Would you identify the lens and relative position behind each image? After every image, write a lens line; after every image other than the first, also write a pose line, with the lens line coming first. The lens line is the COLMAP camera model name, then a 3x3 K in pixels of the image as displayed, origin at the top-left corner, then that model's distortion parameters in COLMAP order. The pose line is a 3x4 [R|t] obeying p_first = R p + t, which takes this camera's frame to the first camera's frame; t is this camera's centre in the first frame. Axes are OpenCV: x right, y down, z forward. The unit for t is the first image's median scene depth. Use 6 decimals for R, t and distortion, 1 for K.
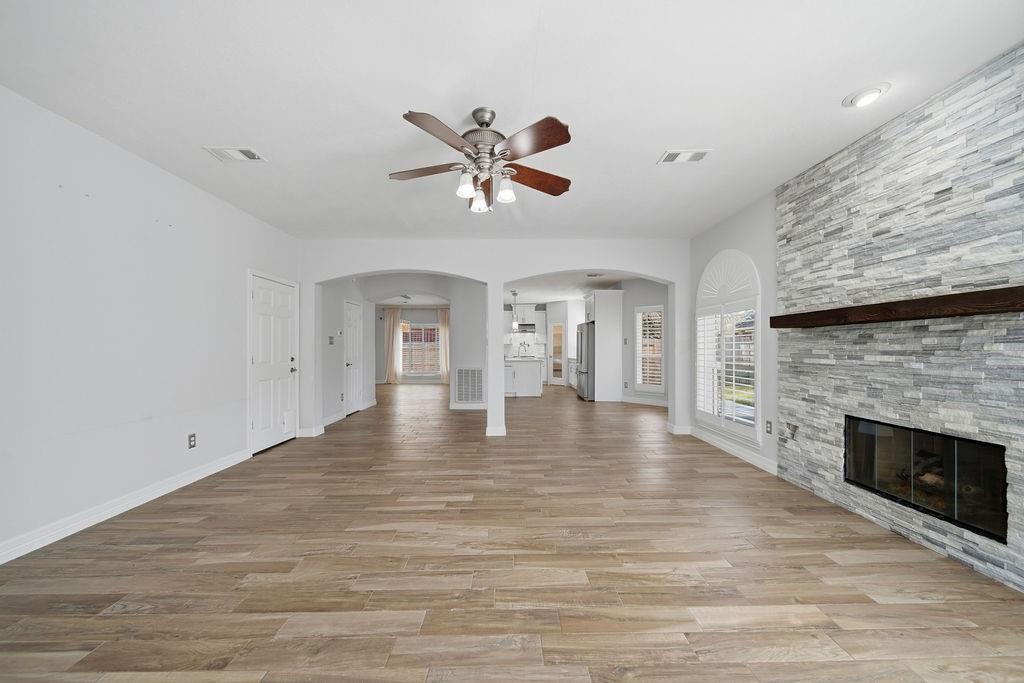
lens RADIAL K [[366.2, 0, 513.4], [0, 366.2, 347.7], [0, 0, 1]] dist [-0.000667, -0.000060]
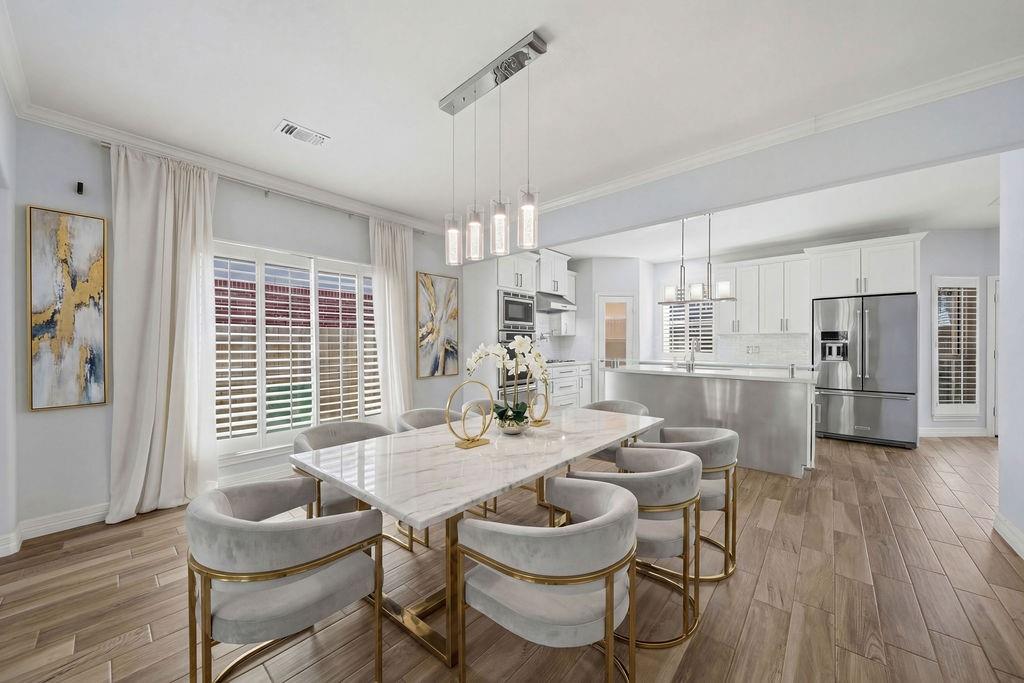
lens RADIAL K [[366.2, 0, 513.4], [0, 366.2, 347.7], [0, 0, 1]] dist [-0.000667, -0.000060]
pose [[0.680509, -0.000441, 0.732740, -1.625387], [0.001635, 0.999998, -0.000917, 0.025853], [-0.732738, 0.001822, 0.680508, 3.253690]]
